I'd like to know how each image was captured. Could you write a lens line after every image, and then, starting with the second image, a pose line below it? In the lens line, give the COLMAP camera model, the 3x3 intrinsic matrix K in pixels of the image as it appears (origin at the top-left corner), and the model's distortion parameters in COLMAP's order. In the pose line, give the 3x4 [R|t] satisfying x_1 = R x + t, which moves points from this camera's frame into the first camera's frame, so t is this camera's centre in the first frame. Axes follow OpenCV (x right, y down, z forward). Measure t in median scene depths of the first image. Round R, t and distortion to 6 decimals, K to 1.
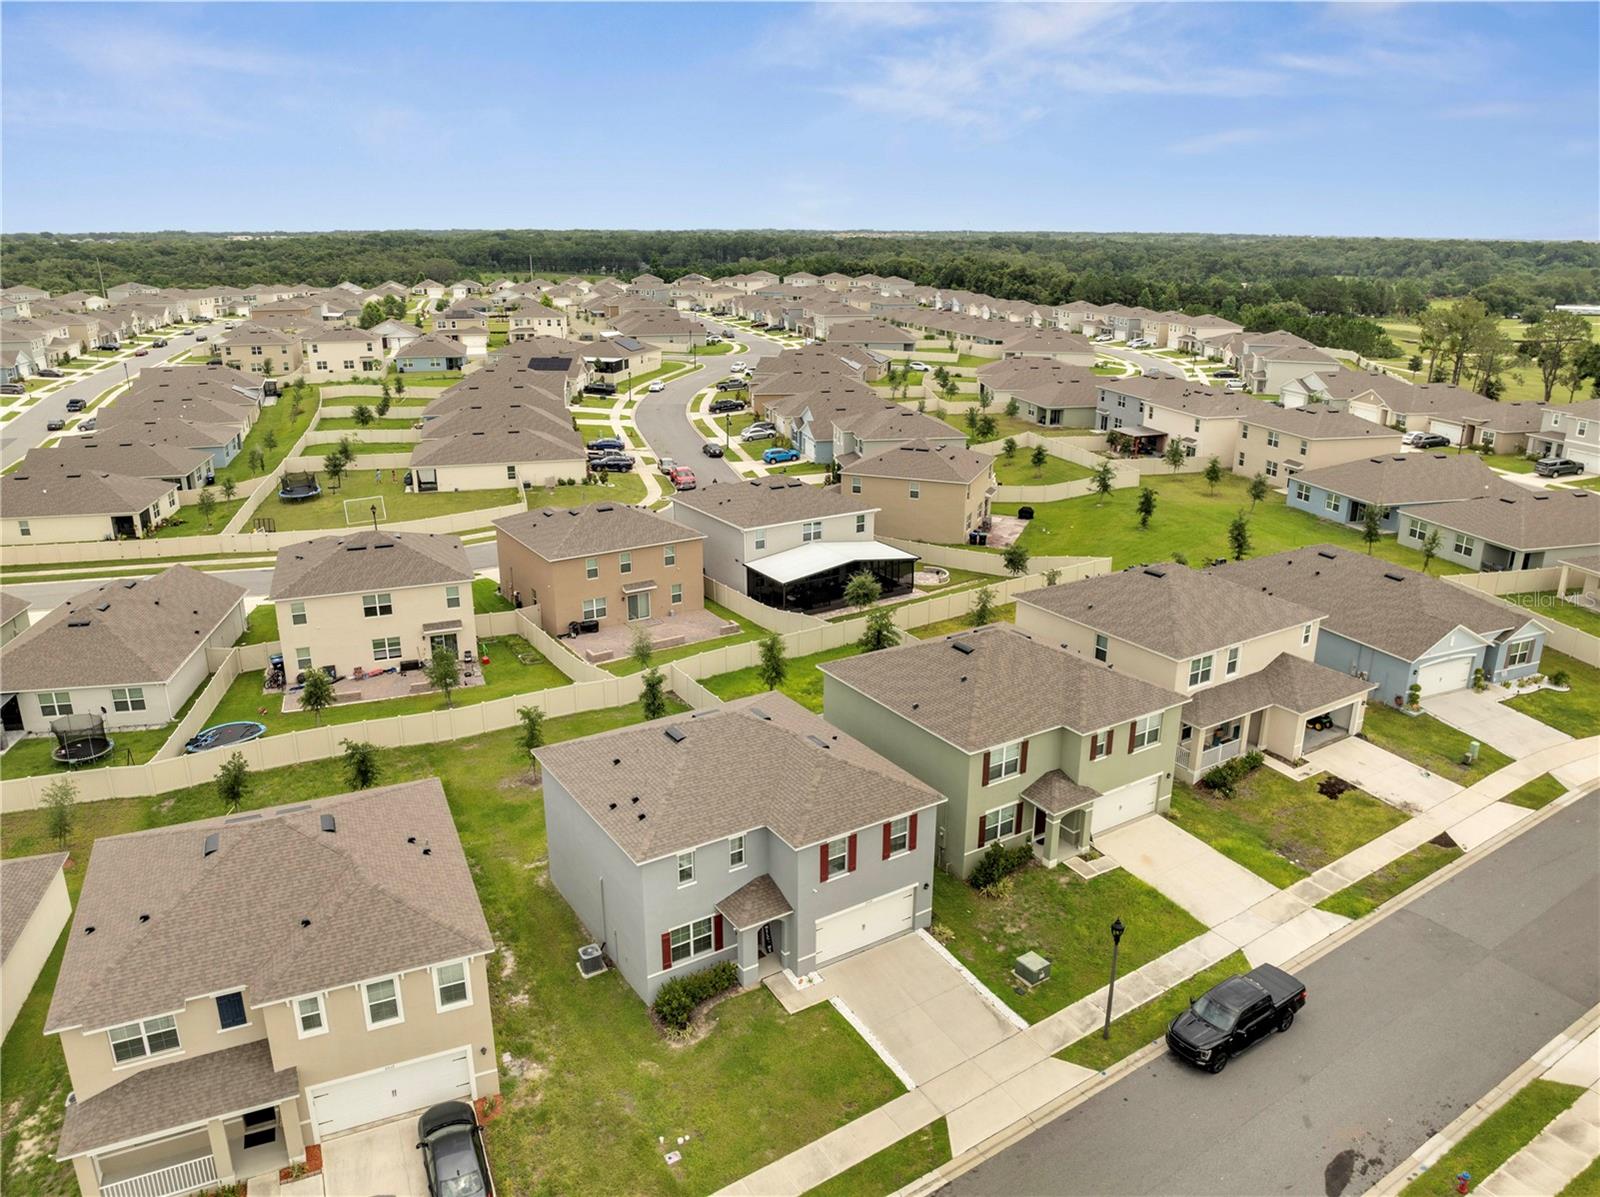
lens RADIAL K [[1127.2, 0, 805.7], [0, 1127.2, 598.3], [0, 0, 1]] dist [-0.045758, 0.013108]
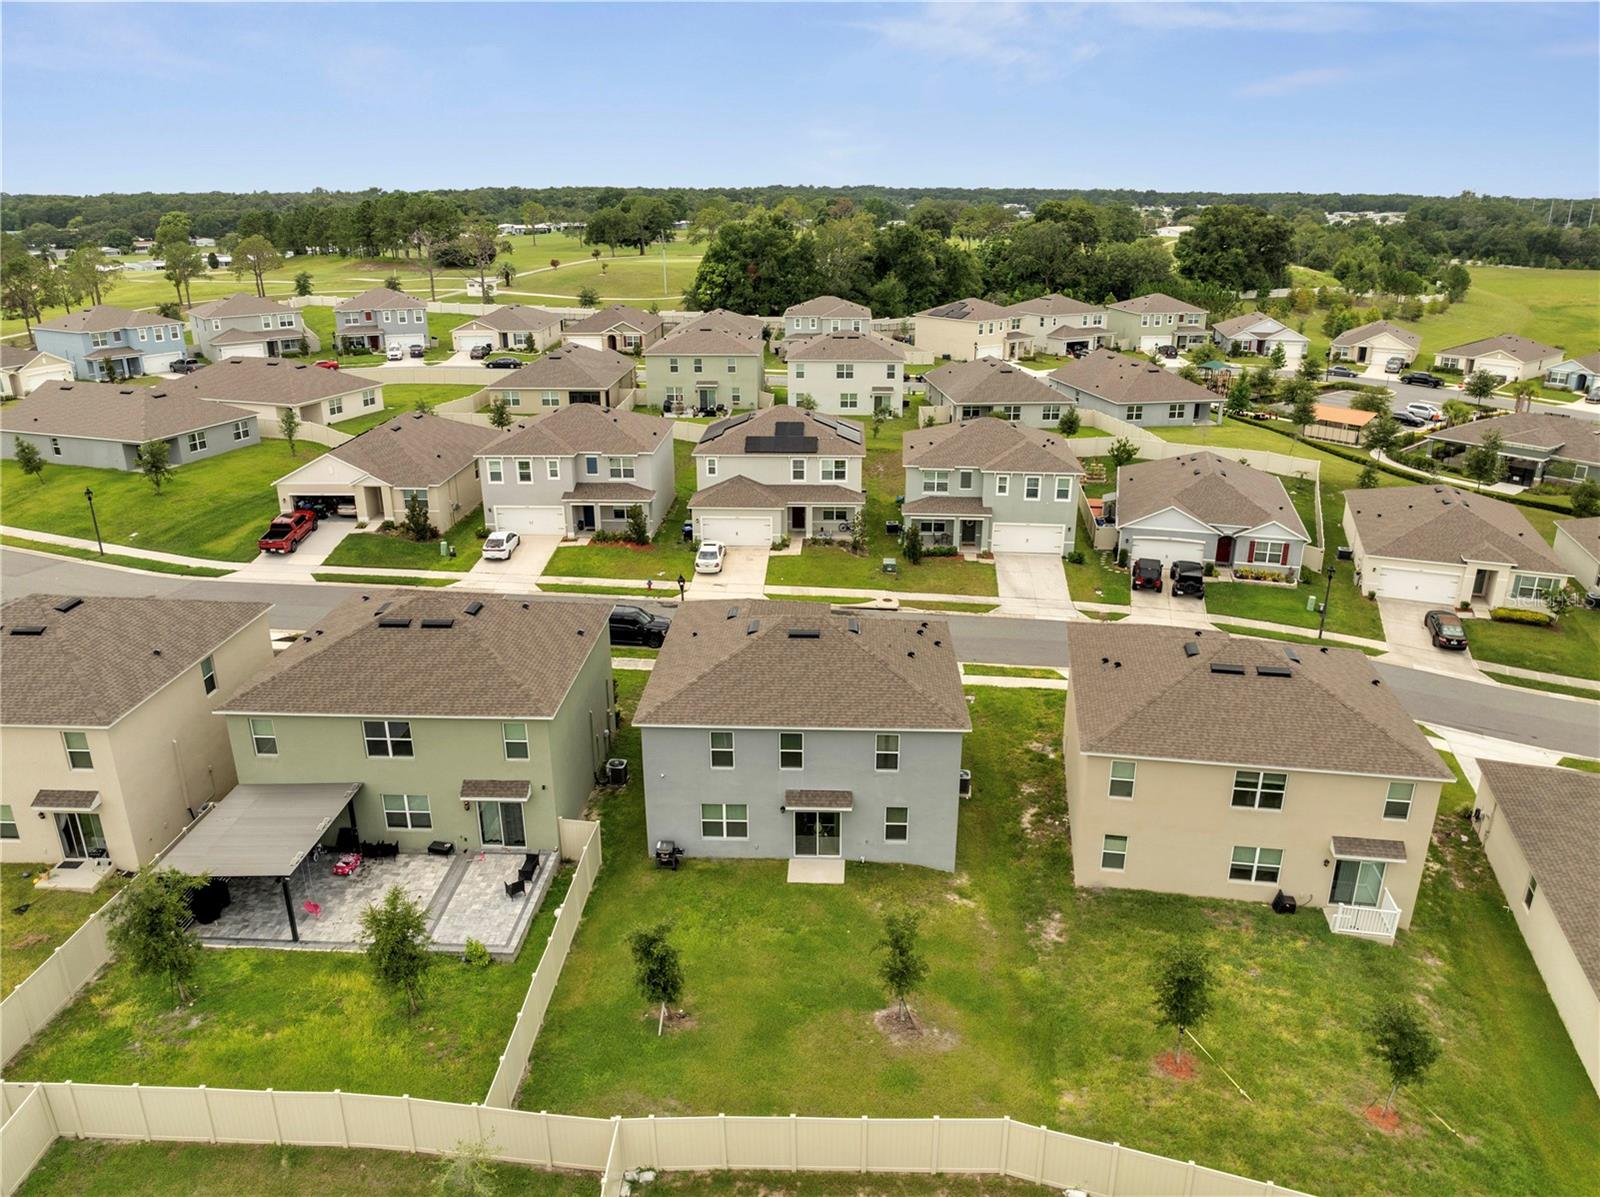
lens RADIAL K [[1124.9, 0, 805.4], [0, 1124.9, 598.8], [0, 0, 1]] dist [-0.025108, -0.027181]
pose [[-0.821065, -0.199399, 0.534875, -0.620880], [0.175986, 0.802944, 0.569483, -0.481193], [-0.543029, 0.561713, -0.624178, 1.666671]]
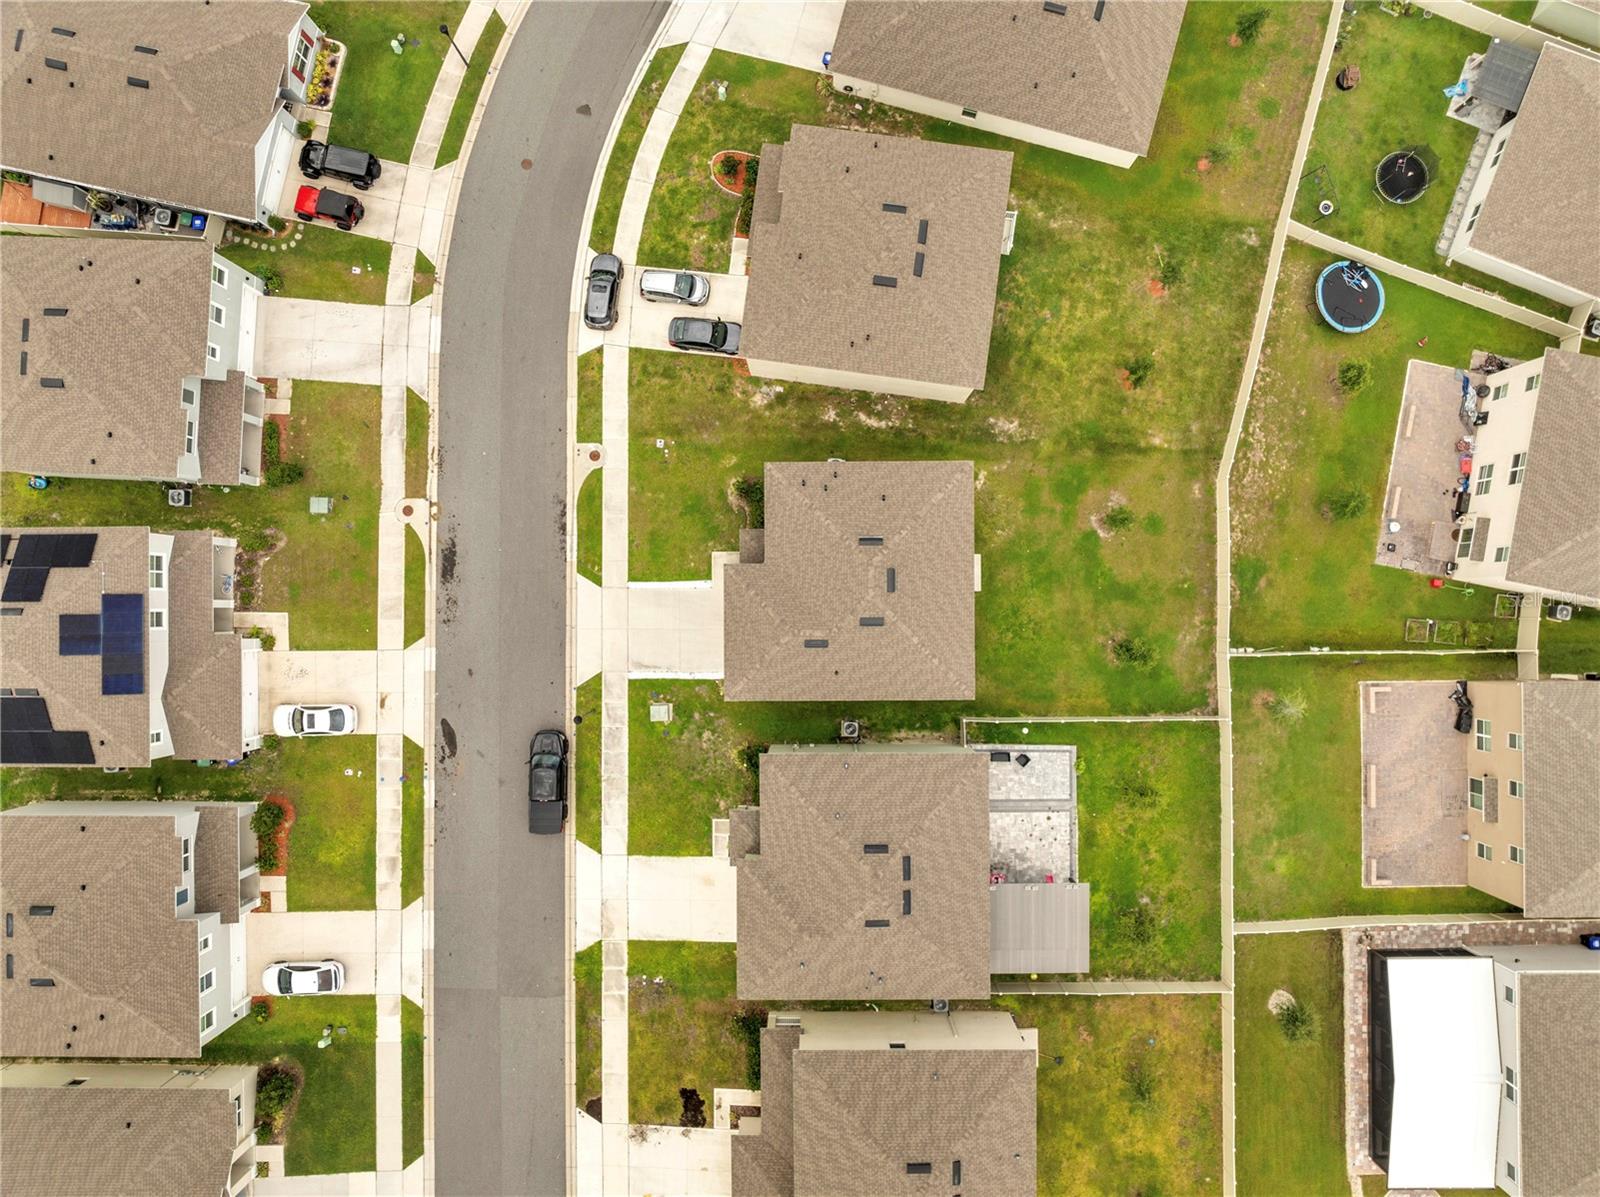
lens RADIAL K [[1124.9, 0, 805.4], [0, 1124.9, 598.8], [0, 0, 1]] dist [-0.025108, -0.027181]
pose [[-0.538271, 0.842752, -0.005773, -0.017784], [-0.254009, -0.155697, 0.954588, -1.079762], [0.803582, 0.515293, 0.297874, 0.619748]]
